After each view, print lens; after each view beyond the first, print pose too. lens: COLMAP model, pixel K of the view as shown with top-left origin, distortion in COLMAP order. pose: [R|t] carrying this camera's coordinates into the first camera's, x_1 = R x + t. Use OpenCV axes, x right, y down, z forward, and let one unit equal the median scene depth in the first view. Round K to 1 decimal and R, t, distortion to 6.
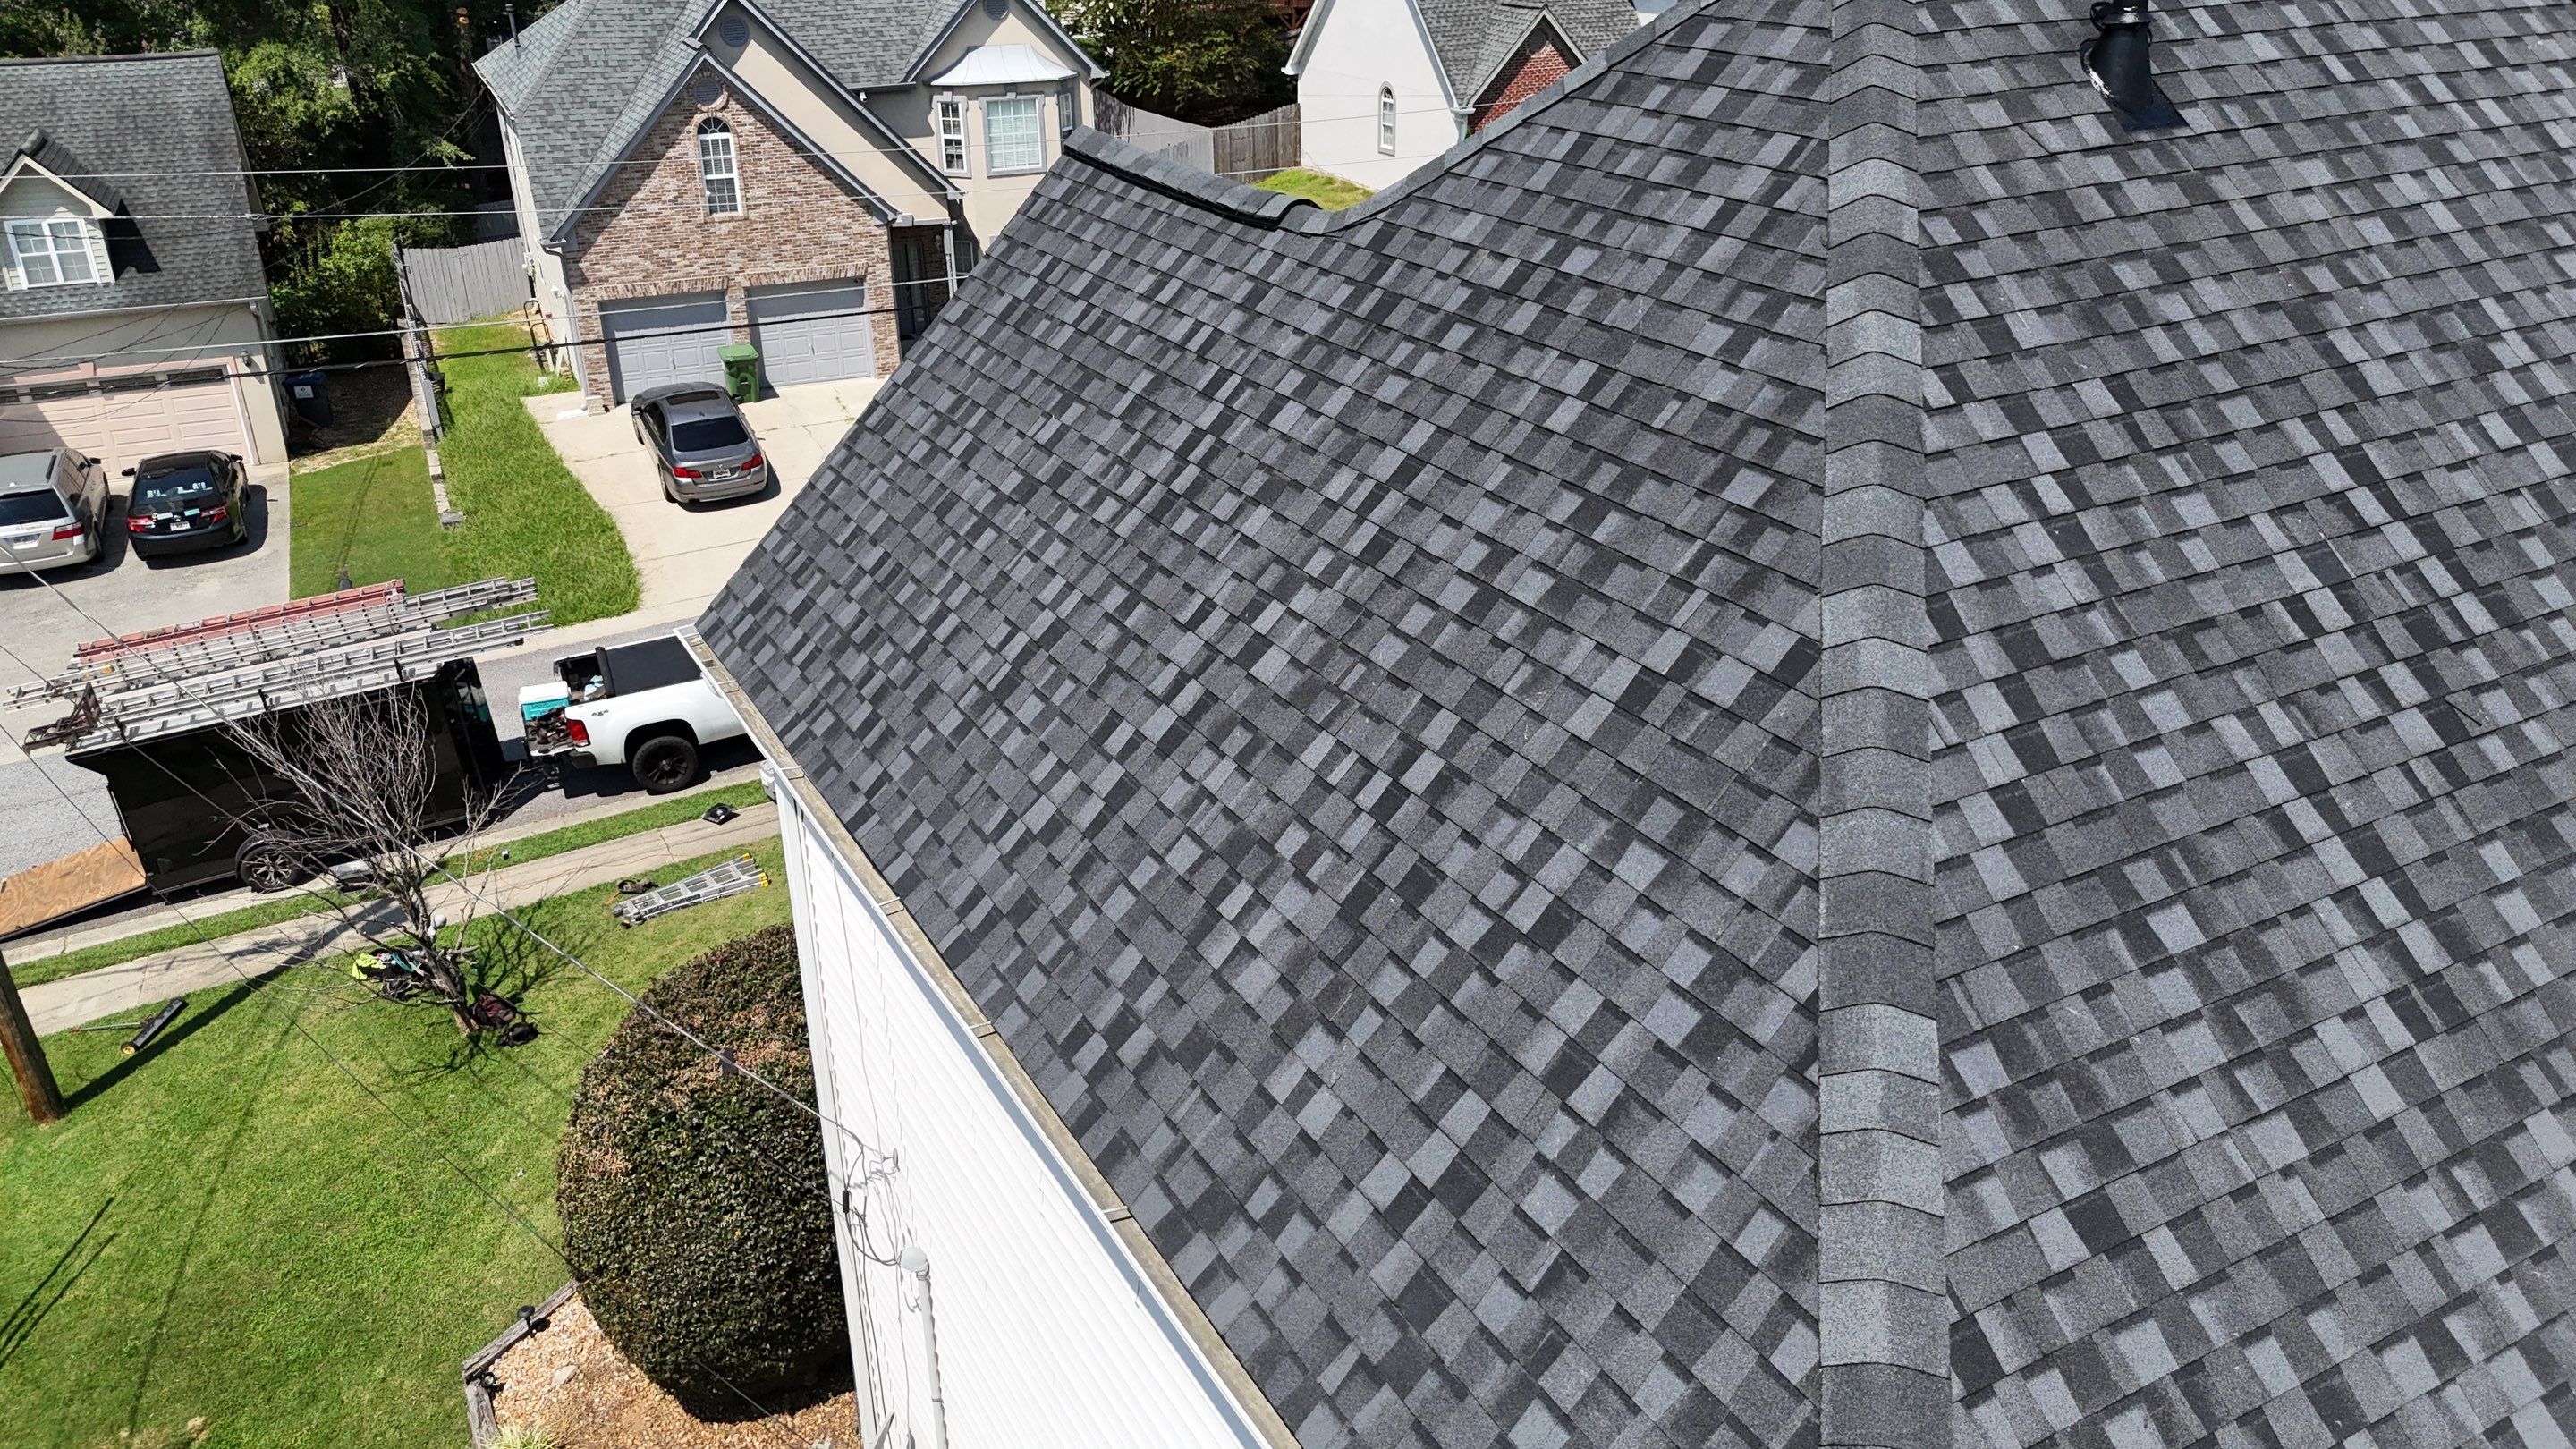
lens RADIAL K [[1906.7, 0, 1287.8], [0, 1906.7, 723.1], [0, 0, 1]] dist [0.067850, -0.040999]
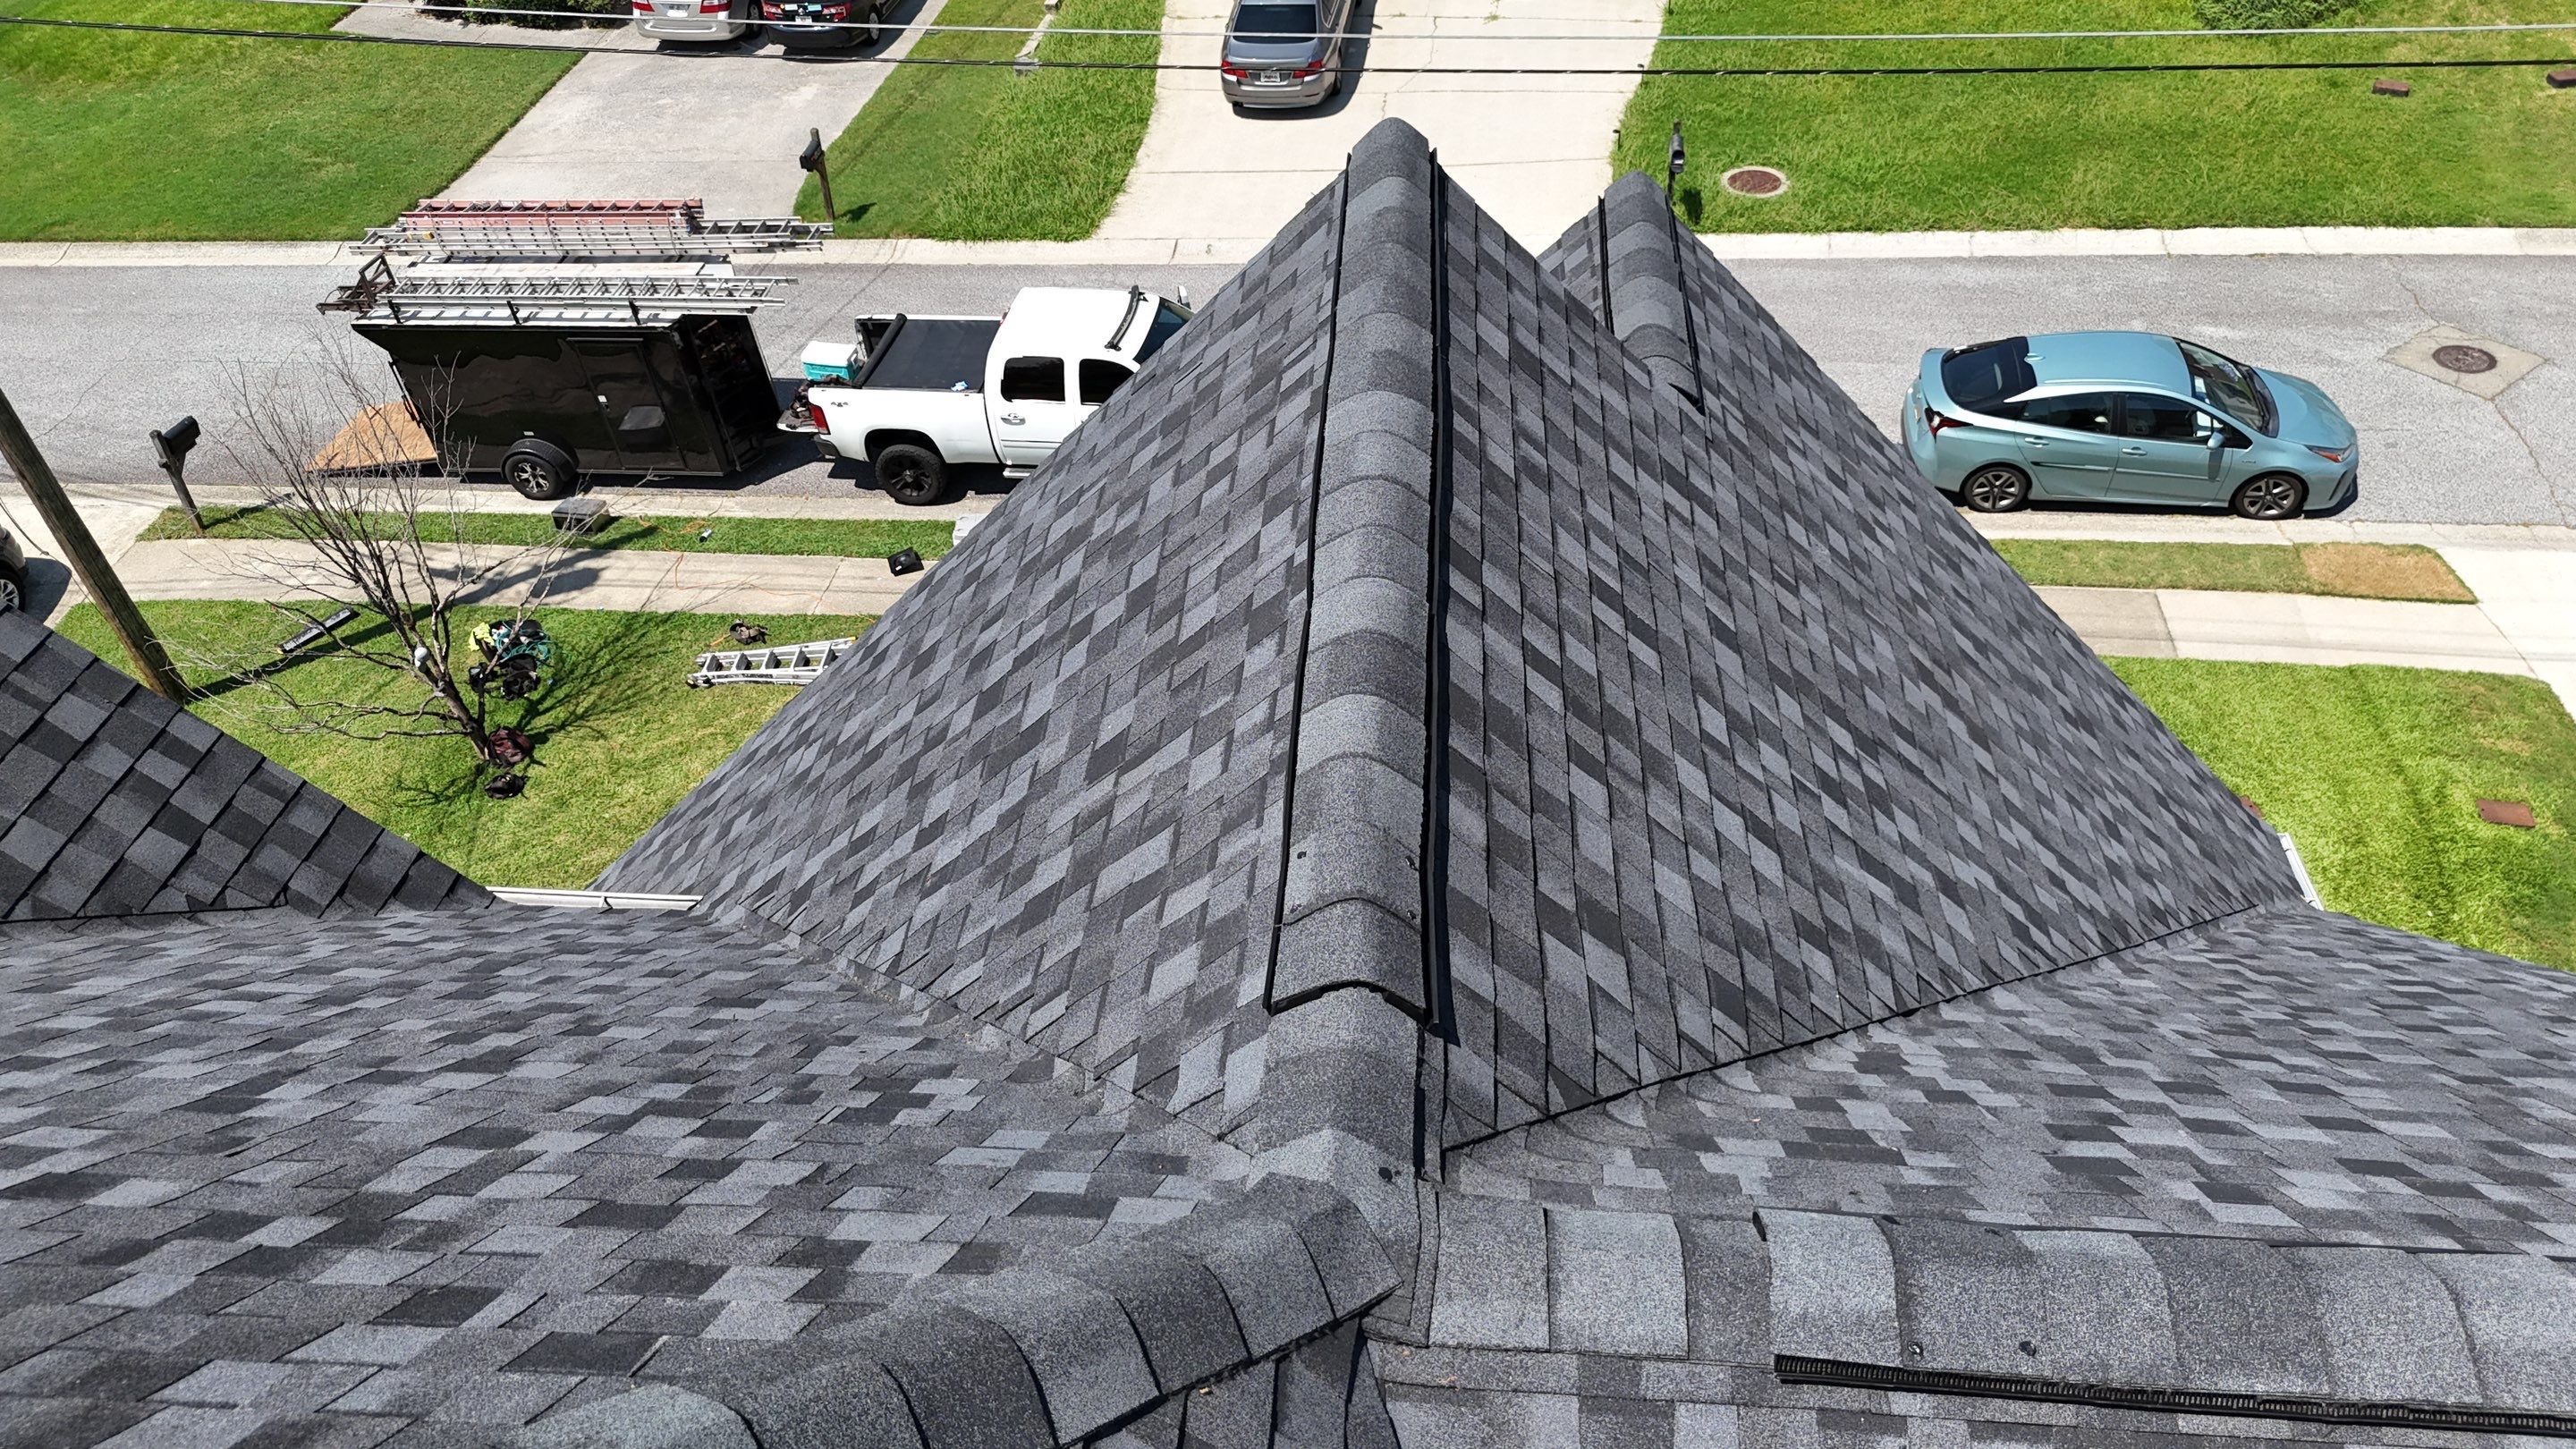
lens RADIAL K [[1906.7, 0, 1286.8], [0, 1906.7, 738.4], [0, 0, 1]] dist [0.067850, -0.040999]
pose [[0.829800, 0.354592, -0.430924, 0.791897], [-0.218905, 0.917117, 0.333133, -0.649114], [0.513334, -0.182102, 0.838646, 1.077236]]
